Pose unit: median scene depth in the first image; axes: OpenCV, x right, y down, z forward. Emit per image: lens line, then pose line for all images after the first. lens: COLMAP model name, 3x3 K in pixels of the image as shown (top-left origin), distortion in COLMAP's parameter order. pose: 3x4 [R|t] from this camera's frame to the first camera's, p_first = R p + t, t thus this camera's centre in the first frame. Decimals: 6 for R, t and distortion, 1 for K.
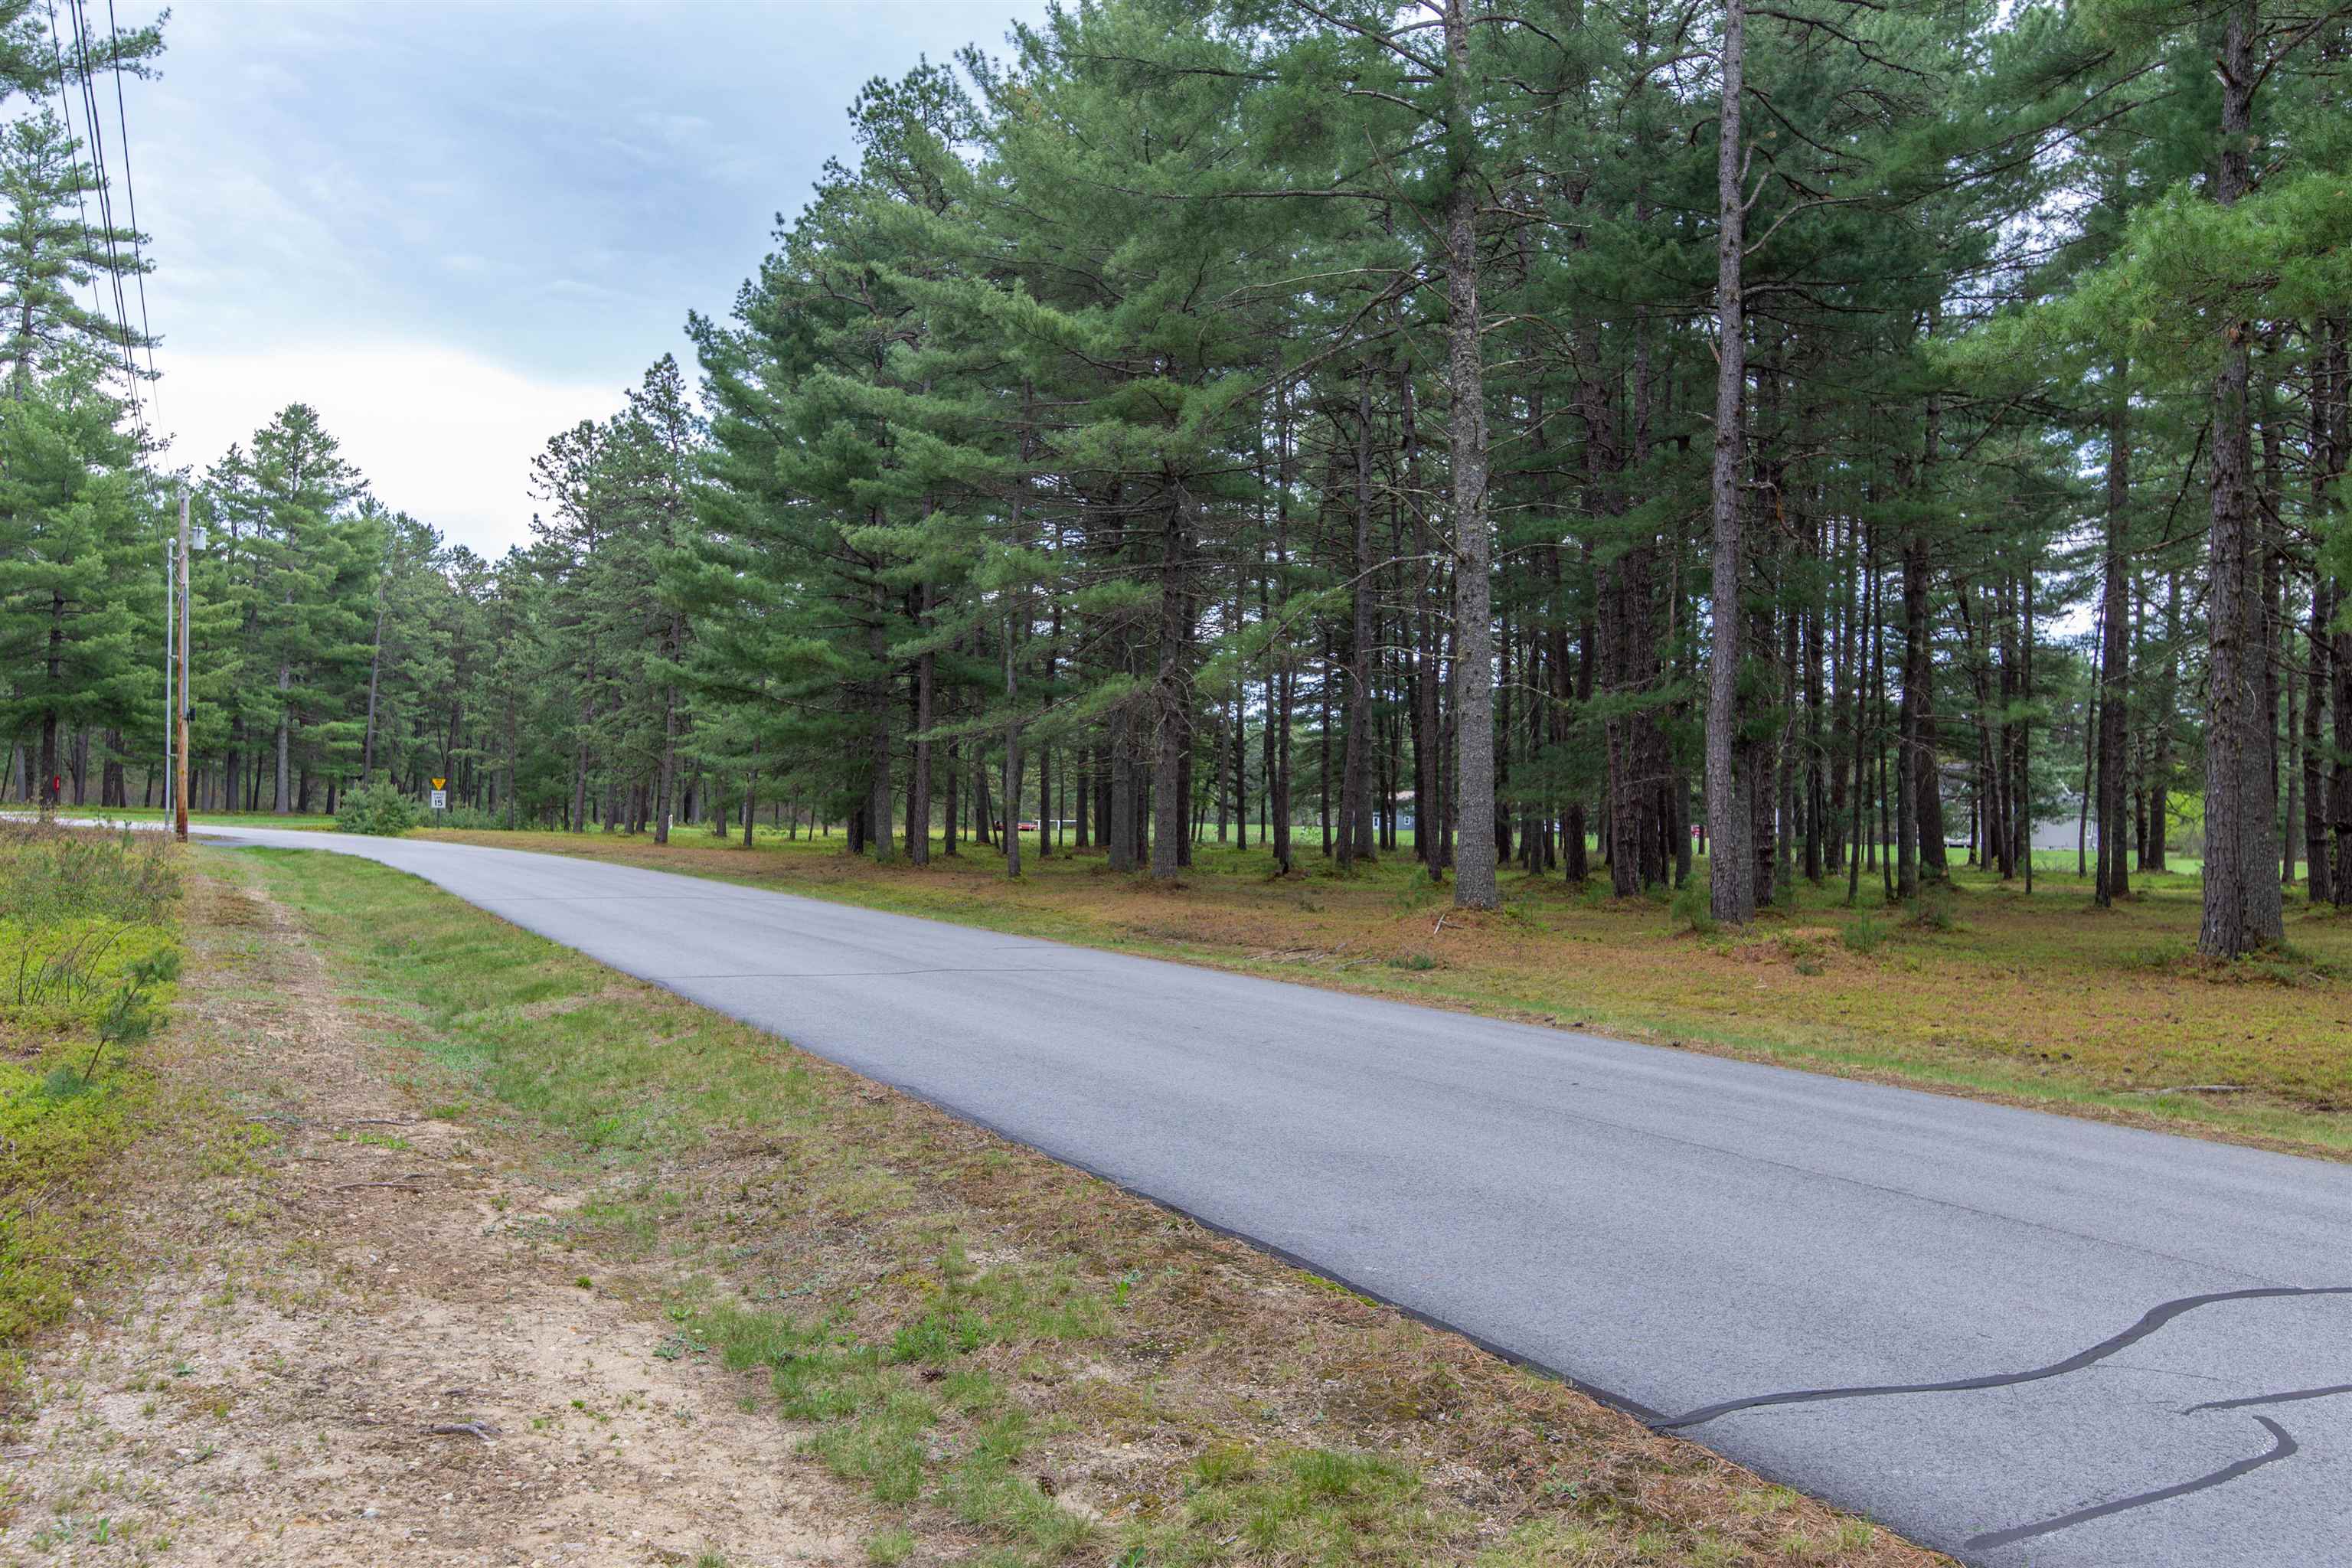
lens RADIAL K [[1981.2, 0, 1176.0], [0, 1981.2, 784.0], [0, 0, 1]] dist [-0.003659, -0.002391]
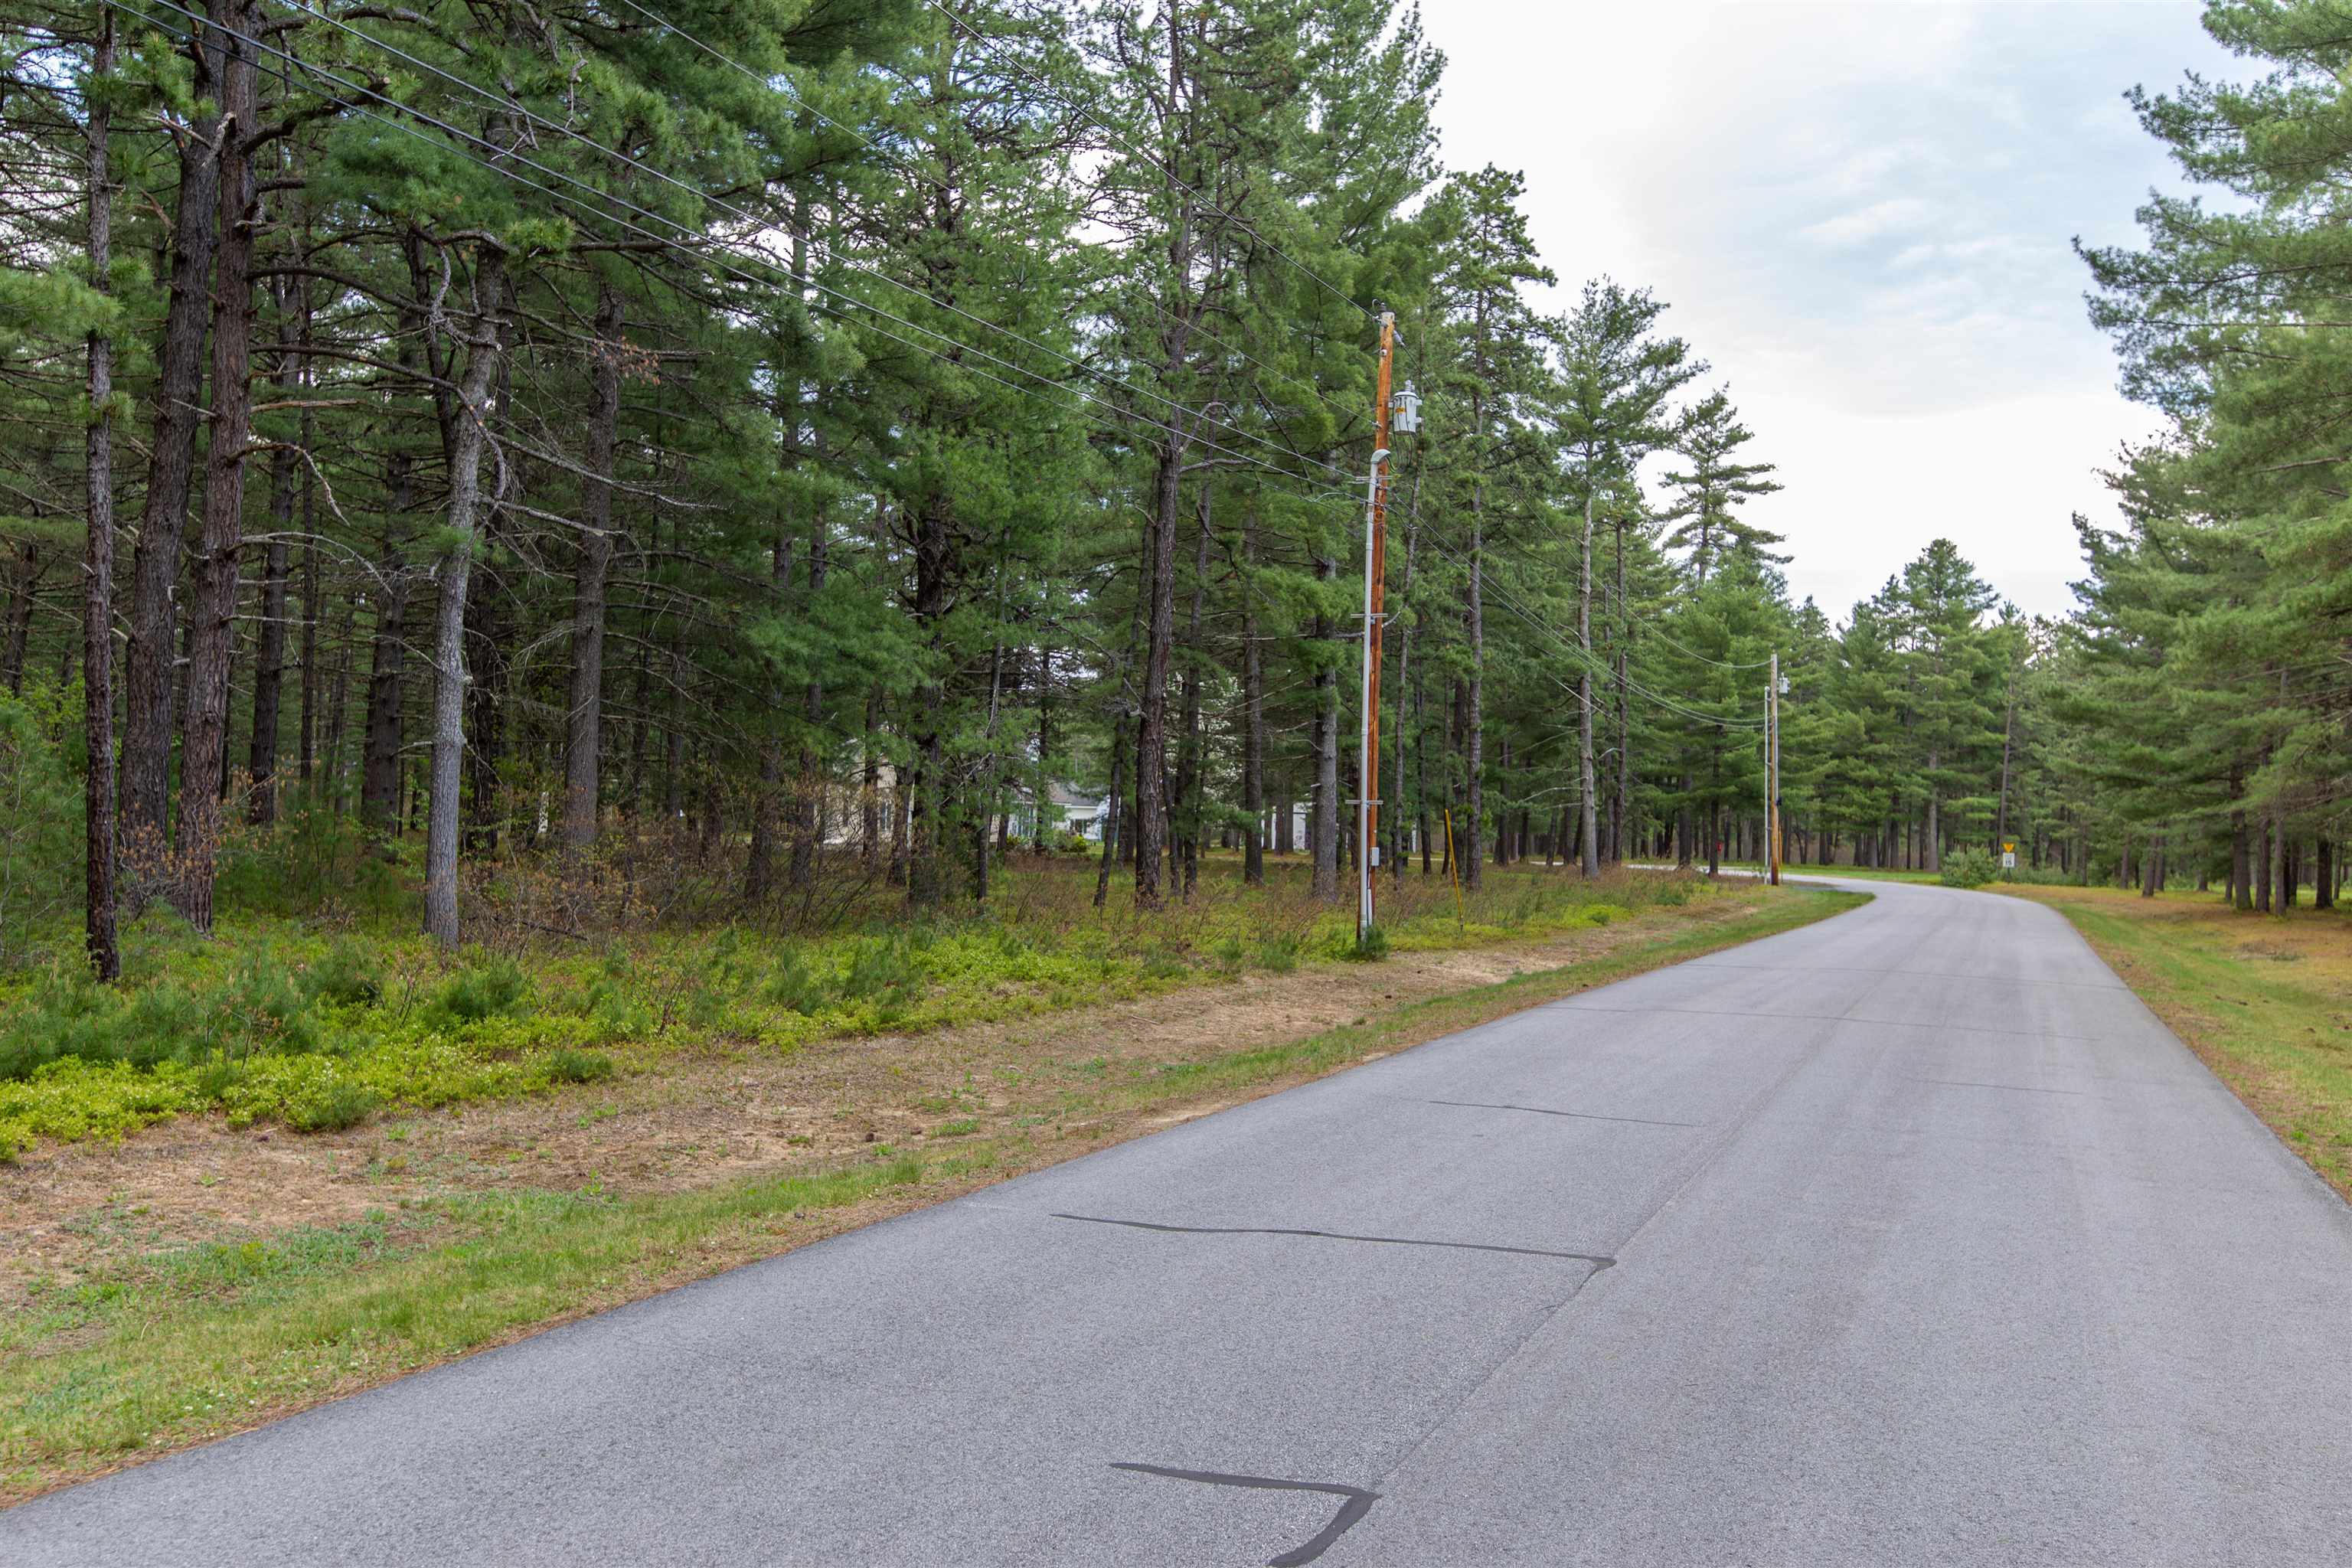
lens RADIAL K [[1981.2, 0, 1176.0], [0, 1981.2, 784.0], [0, 0, 1]] dist [-0.003659, -0.002391]
pose [[0.663343, -0.025046, -0.747896, 0.159523], [0.000440, 0.999453, -0.033080, 0.000722], [0.748315, 0.021615, 0.662991, -0.170003]]
